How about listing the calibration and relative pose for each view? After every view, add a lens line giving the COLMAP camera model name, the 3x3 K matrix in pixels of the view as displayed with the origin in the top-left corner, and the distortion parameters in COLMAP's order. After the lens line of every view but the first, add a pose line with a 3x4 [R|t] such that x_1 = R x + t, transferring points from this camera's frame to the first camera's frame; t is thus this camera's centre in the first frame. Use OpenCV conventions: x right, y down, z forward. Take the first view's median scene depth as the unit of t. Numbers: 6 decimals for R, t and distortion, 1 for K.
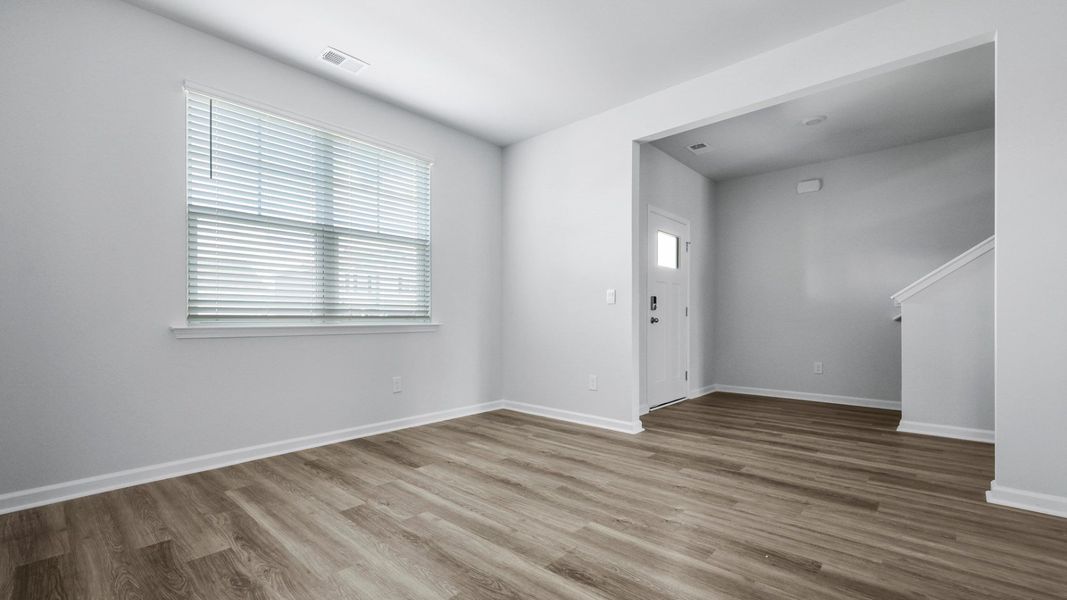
lens RADIAL K [[453.0, 0, 533.5], [0, 453.0, 300.0], [0, 0, 1]] dist [0.004116, 0.000243]
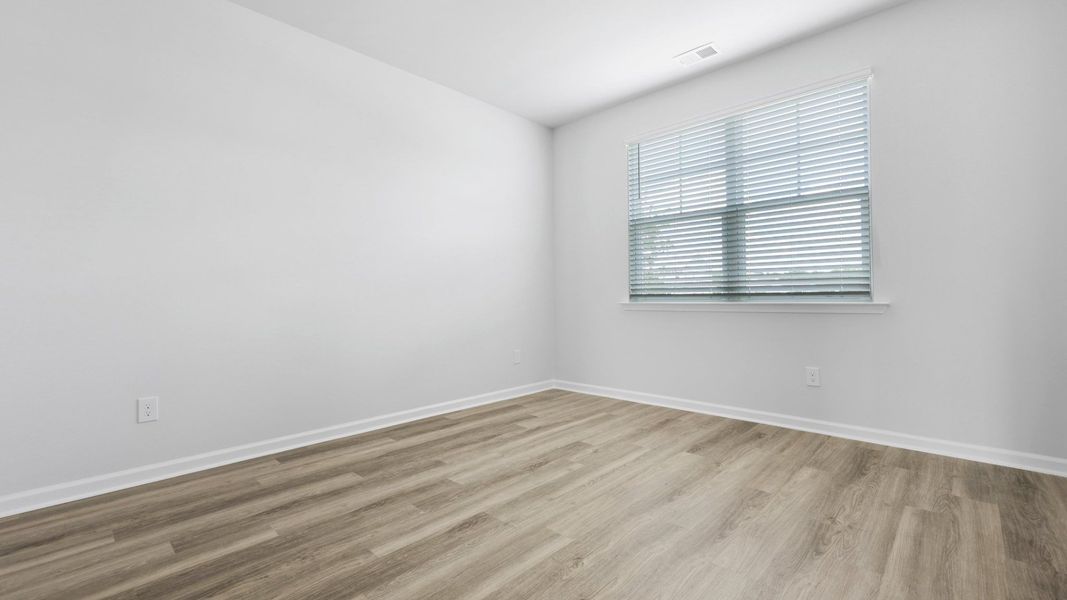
lens RADIAL K [[453.0, 0, 533.5], [0, 453.0, 300.0], [0, 0, 1]] dist [0.004116, 0.000243]
pose [[-0.029982, 0.004587, -0.999540, 0.748553], [0.049073, 0.998790, 0.003111, 0.030106], [0.998345, -0.048957, -0.030171, 0.753482]]
